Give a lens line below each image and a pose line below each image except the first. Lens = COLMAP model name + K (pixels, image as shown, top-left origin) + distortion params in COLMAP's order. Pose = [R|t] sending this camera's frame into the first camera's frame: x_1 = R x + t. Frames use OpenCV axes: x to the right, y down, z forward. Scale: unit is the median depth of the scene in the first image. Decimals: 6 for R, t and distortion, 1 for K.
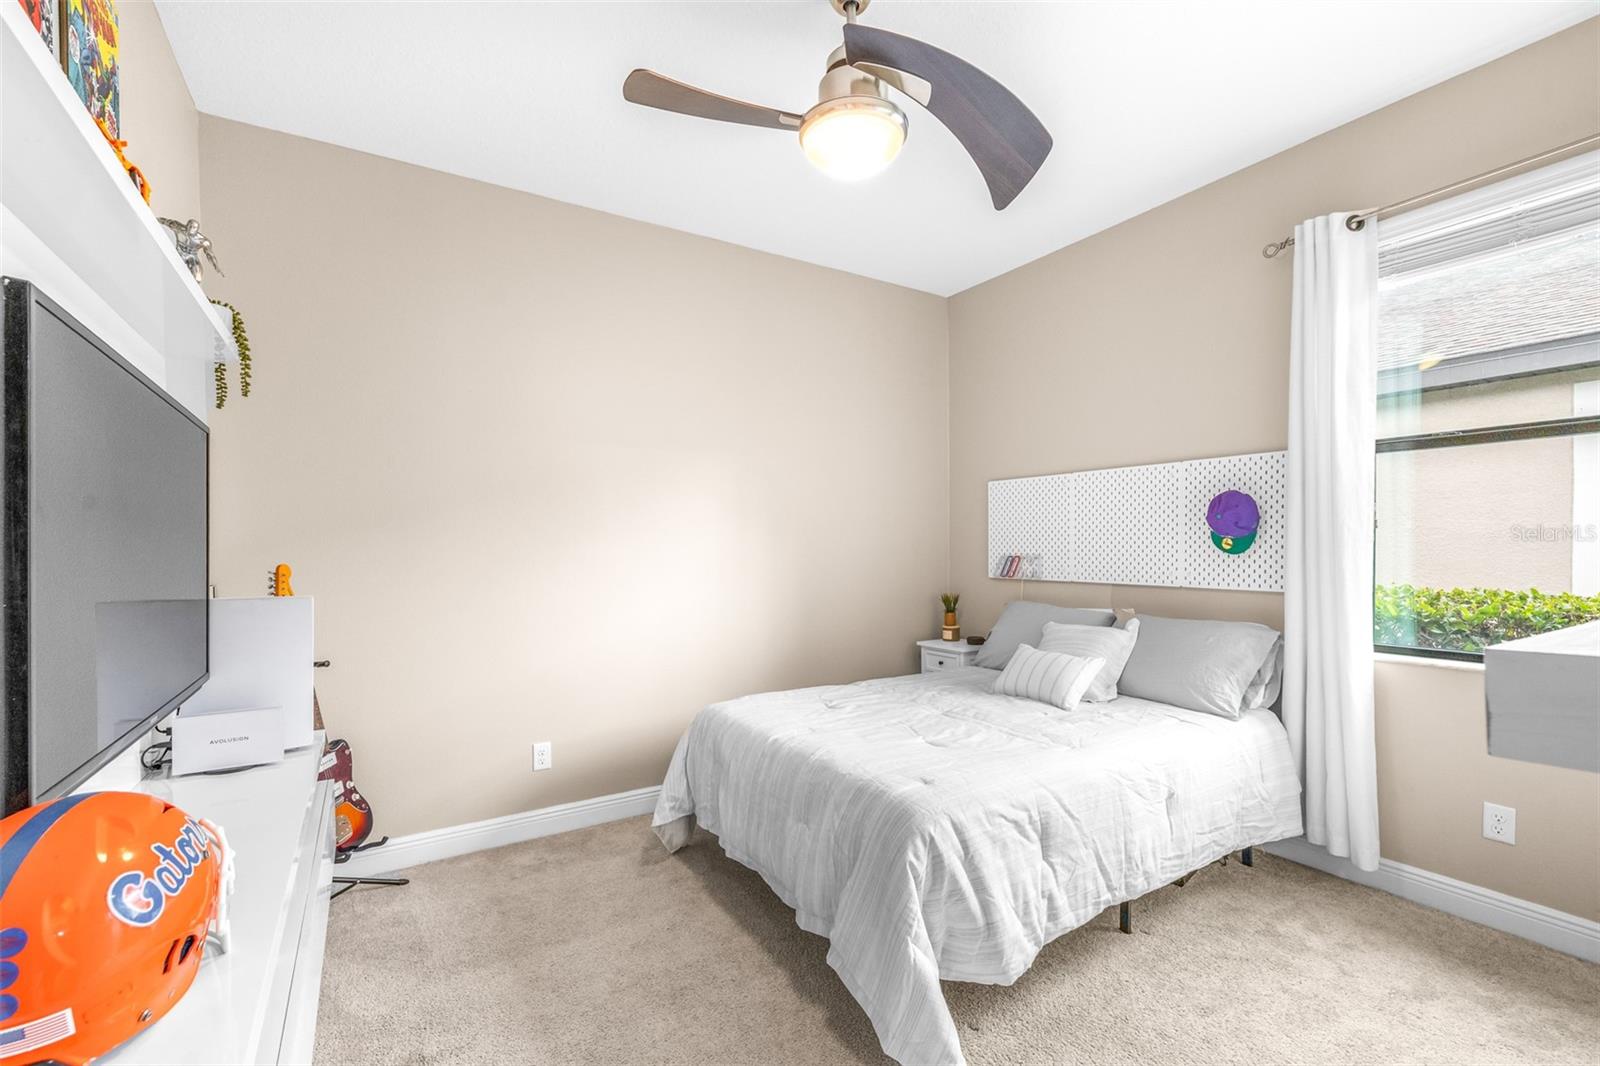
lens RADIAL K [[677.6, 0, 796.3], [0, 677.6, 544.1], [0, 0, 1]] dist [0.001033, 0.000262]
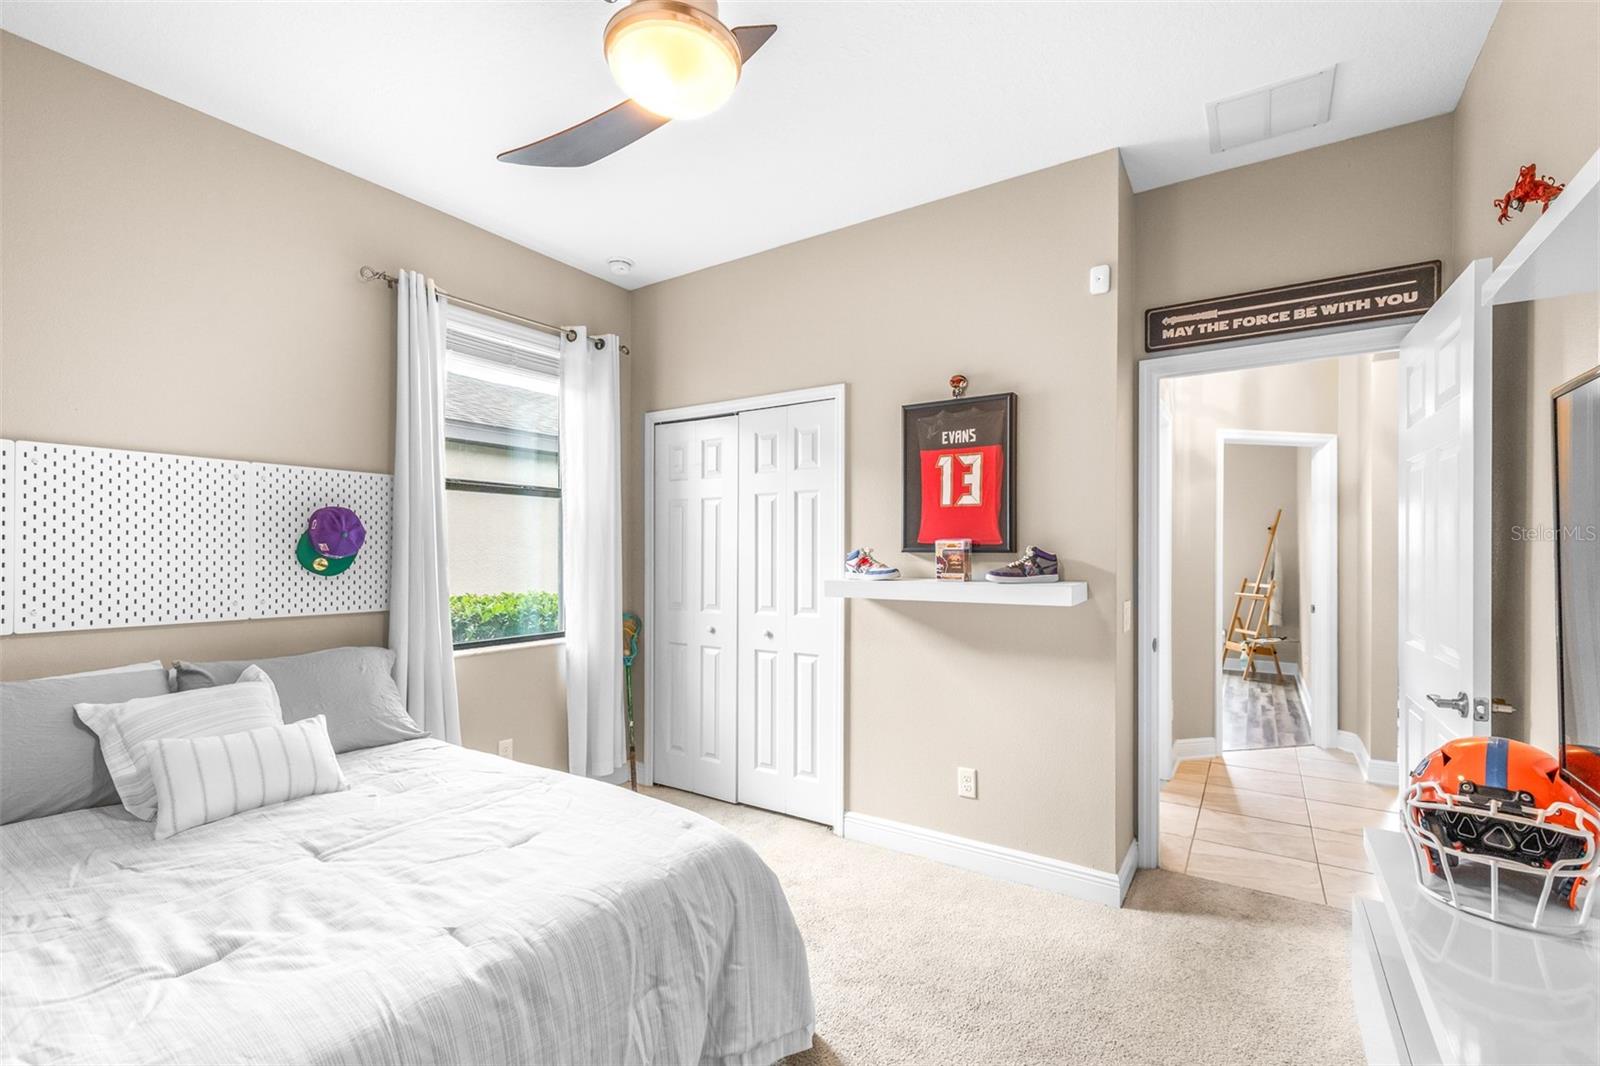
lens RADIAL K [[691.3, 0, 792.7], [0, 691.3, 546.3], [0, 0, 1]] dist [-0.000430, -0.000013]
pose [[-0.414183, 0.016189, 0.910050, -0.485813], [0.002422, 0.999858, -0.016684, -0.008236], [-0.910191, -0.004706, -0.414163, 0.844212]]
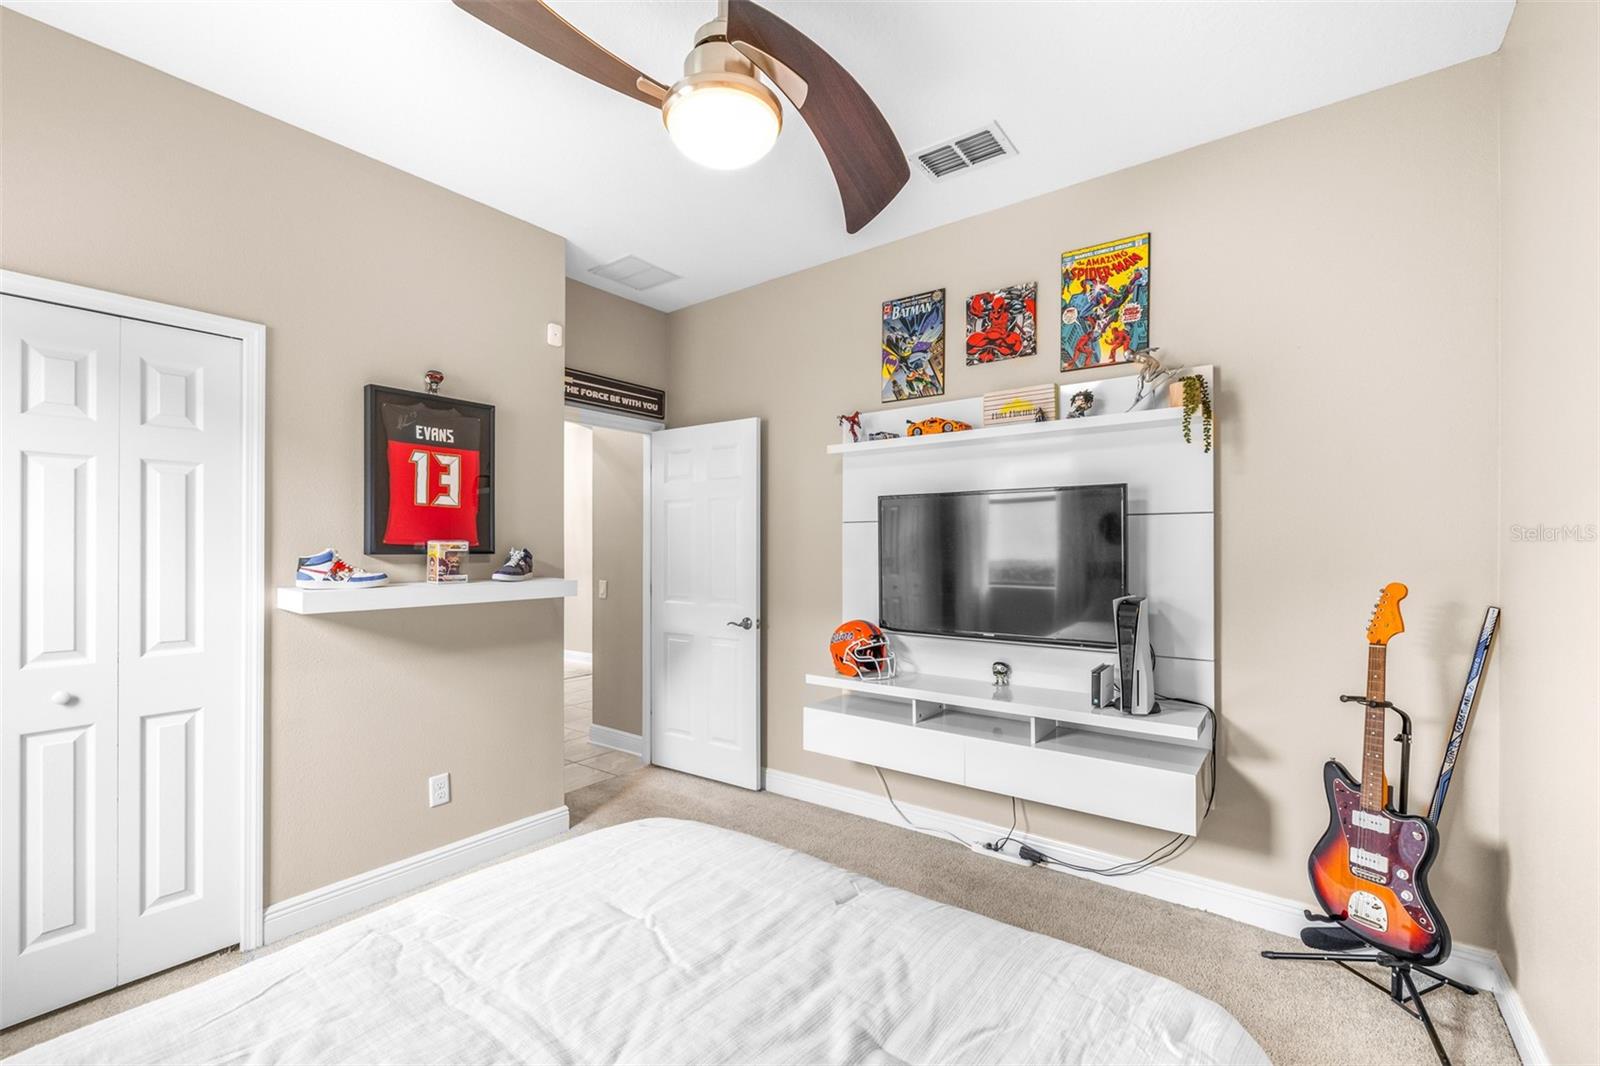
lens RADIAL K [[691.3, 0, 792.7], [0, 691.3, 546.3], [0, 0, 1]] dist [-0.000430, -0.000013]
pose [[-0.935468, 0.013301, -0.353162, 0.222517], [0.015688, 0.999869, -0.003896, -0.015091], [0.353064, -0.009185, -0.935554, 1.307317]]
